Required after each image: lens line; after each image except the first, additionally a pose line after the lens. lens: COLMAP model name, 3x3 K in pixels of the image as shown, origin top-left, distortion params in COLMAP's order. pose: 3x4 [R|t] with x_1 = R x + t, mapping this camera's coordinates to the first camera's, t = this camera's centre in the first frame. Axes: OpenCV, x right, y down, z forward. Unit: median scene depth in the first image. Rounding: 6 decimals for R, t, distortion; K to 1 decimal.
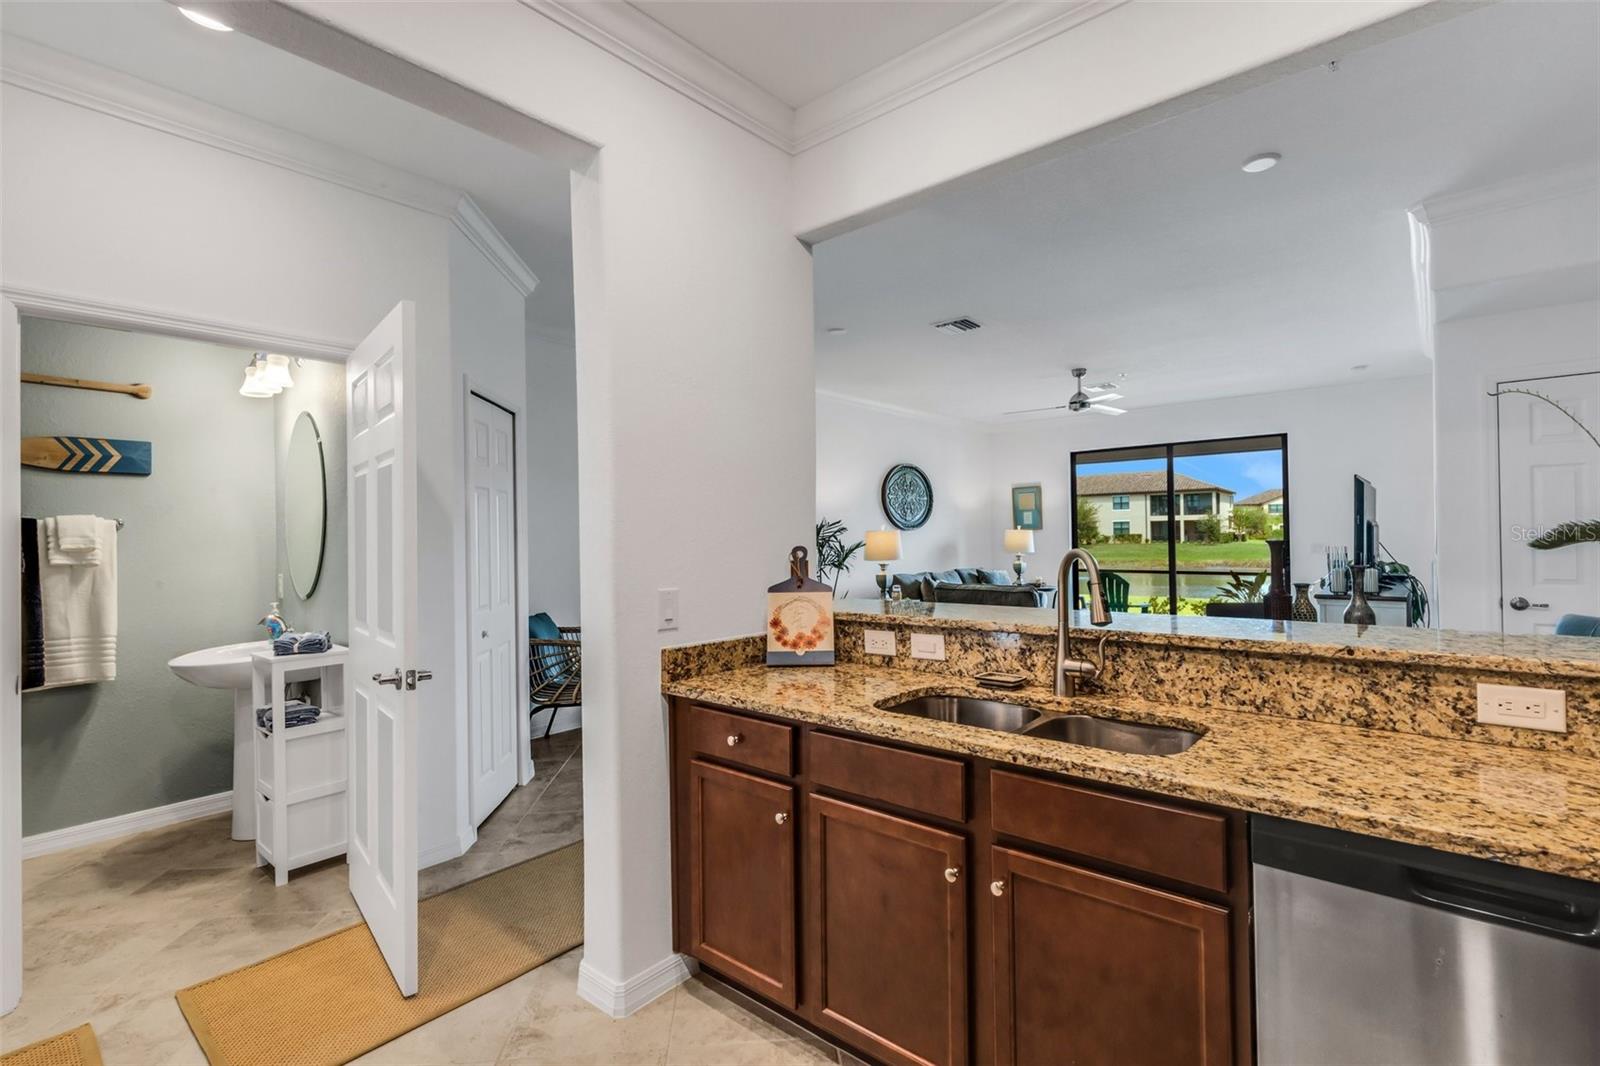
lens RADIAL K [[733.2, 0, 796.5], [0, 733.2, 534.8], [0, 0, 1]] dist [-0.000972, -0.000362]
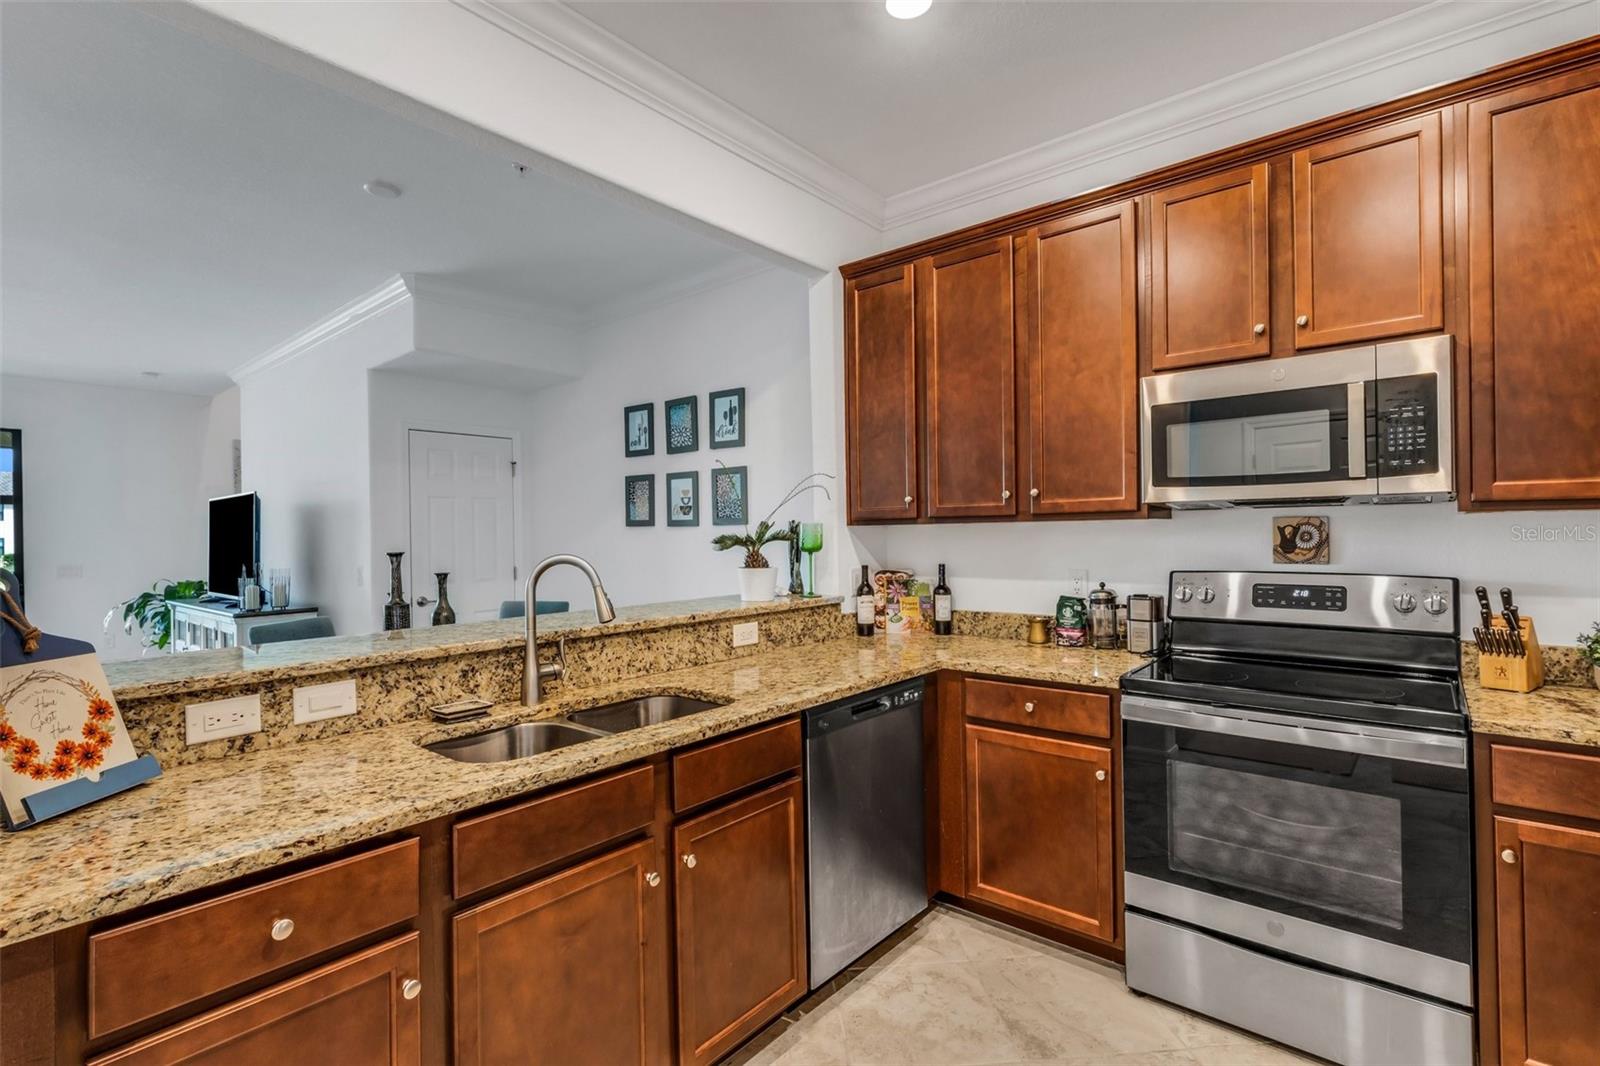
lens RADIAL K [[736.6, 0, 812.6], [0, 736.6, 537.5], [0, 0, 1]] dist [-0.006432, 0.000116]
pose [[-0.017610, 0.010825, 0.999786, -0.578297], [0.016456, 0.999809, -0.010535, 0.009663], [-0.999710, 0.016267, -0.017784, 0.574904]]
